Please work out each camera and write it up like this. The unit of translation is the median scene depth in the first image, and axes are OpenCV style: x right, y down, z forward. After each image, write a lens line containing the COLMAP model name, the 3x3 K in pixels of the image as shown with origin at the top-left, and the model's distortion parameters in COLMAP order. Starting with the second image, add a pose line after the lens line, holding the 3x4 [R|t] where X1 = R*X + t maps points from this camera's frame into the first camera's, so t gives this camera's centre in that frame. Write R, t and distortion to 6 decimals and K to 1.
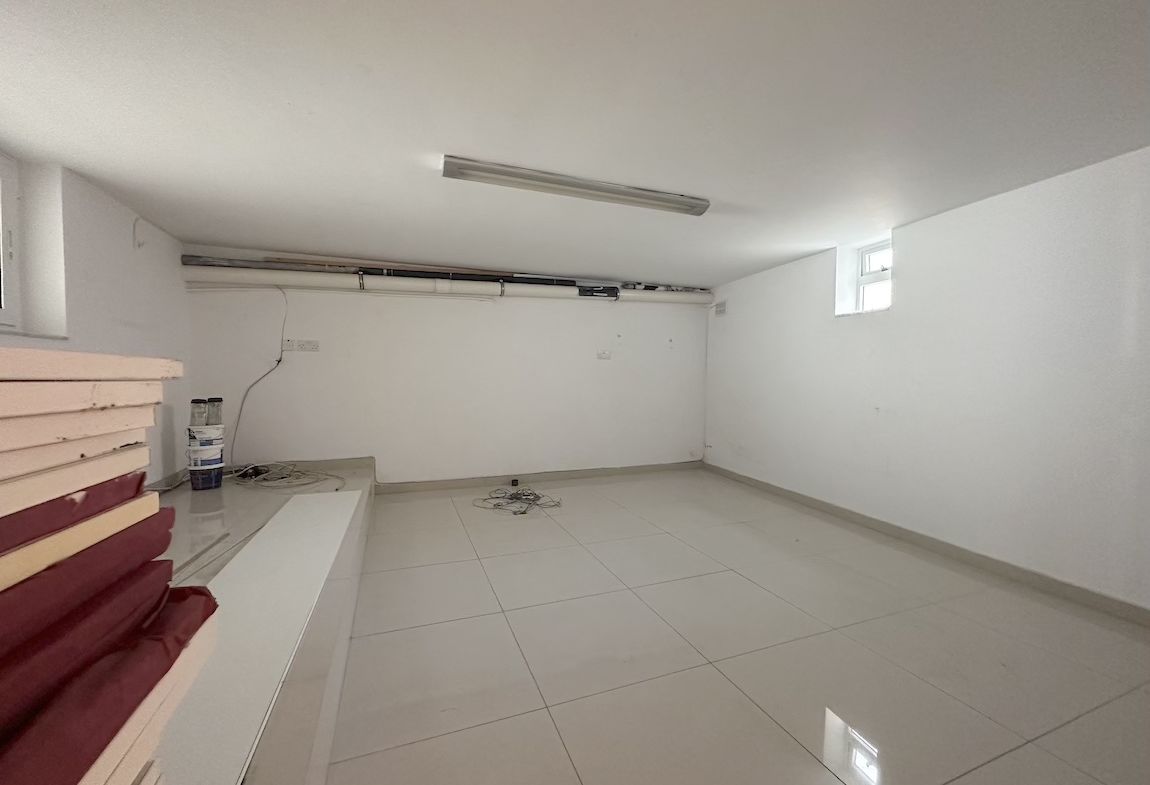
lens RADIAL K [[455.9, 0, 578.6], [0, 455.9, 388.9], [0, 0, 1]] dist [0.002039, 0.000259]
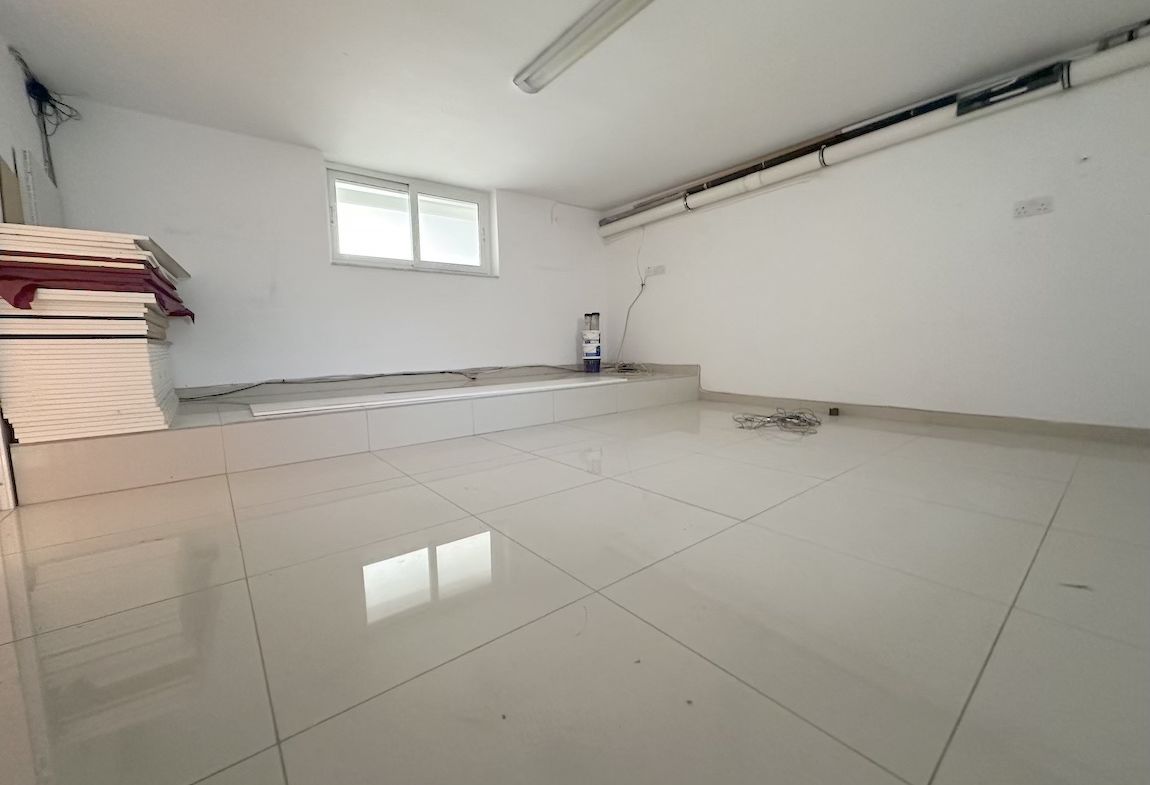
lens RADIAL K [[455.9, 0, 576.2], [0, 455.9, 390.5], [0, 0, 1]] dist [0.002039, 0.000259]
pose [[0.296828, 0.094747, -0.950219, 0.553432], [-0.002383, 0.995136, 0.098482, 0.110905], [0.954928, -0.026968, 0.295610, 0.425277]]
